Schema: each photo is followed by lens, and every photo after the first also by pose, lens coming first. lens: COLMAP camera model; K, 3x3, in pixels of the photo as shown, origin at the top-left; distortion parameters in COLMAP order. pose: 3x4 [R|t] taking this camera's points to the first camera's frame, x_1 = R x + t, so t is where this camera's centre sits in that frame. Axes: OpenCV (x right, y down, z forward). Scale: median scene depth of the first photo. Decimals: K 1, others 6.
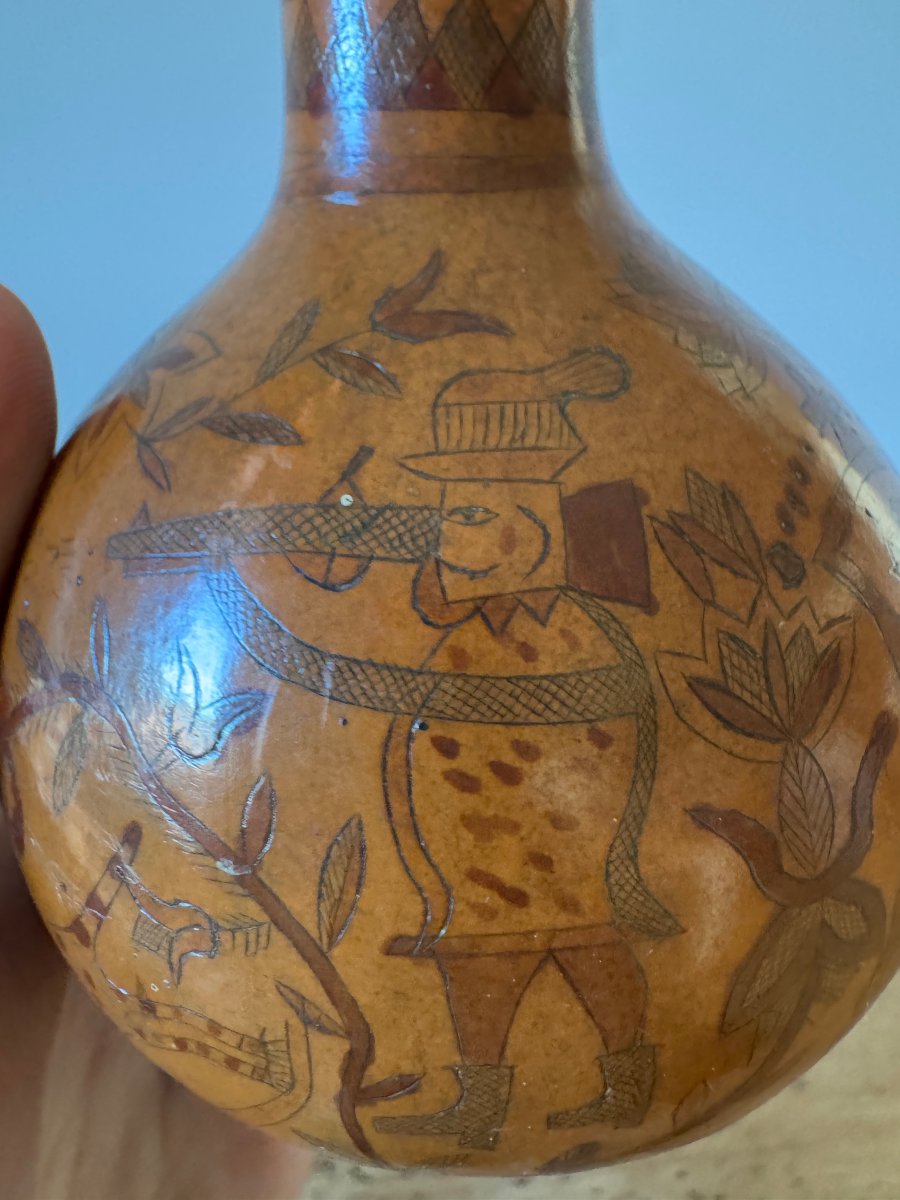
lens RADIAL K [[845.9, 0, 445.7], [0, 845.9, 489.5], [0, 0, 1]] dist [-0.004144, 0.000712]
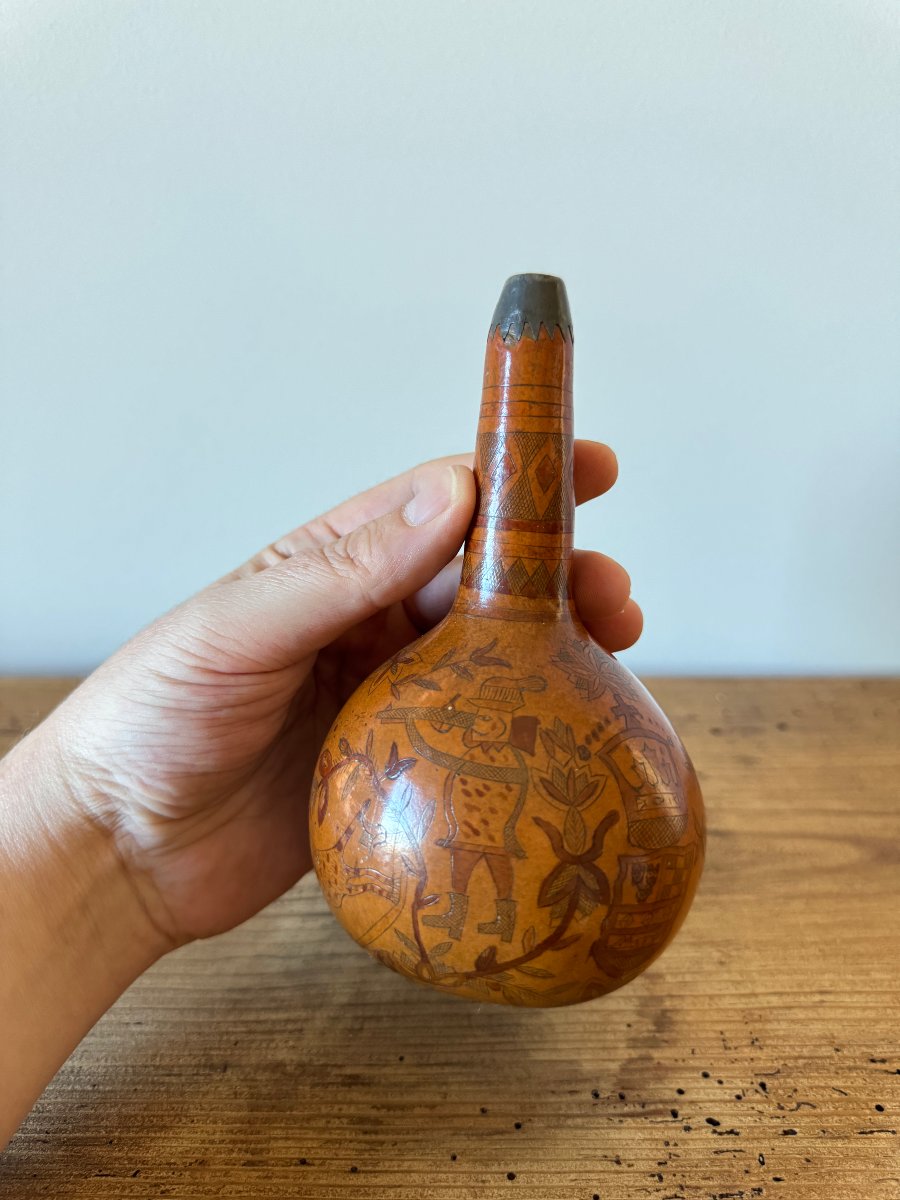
lens RADIAL K [[854.3, 0, 460.8], [0, 854.3, 566.0], [0, 0, 1]] dist [-0.000361, -0.002192]
pose [[0.967232, 0.118869, -0.224347, 0.624584], [-0.179667, 0.944796, -0.274009, 0.405128], [0.179391, 0.305338, 0.935194, -2.364069]]
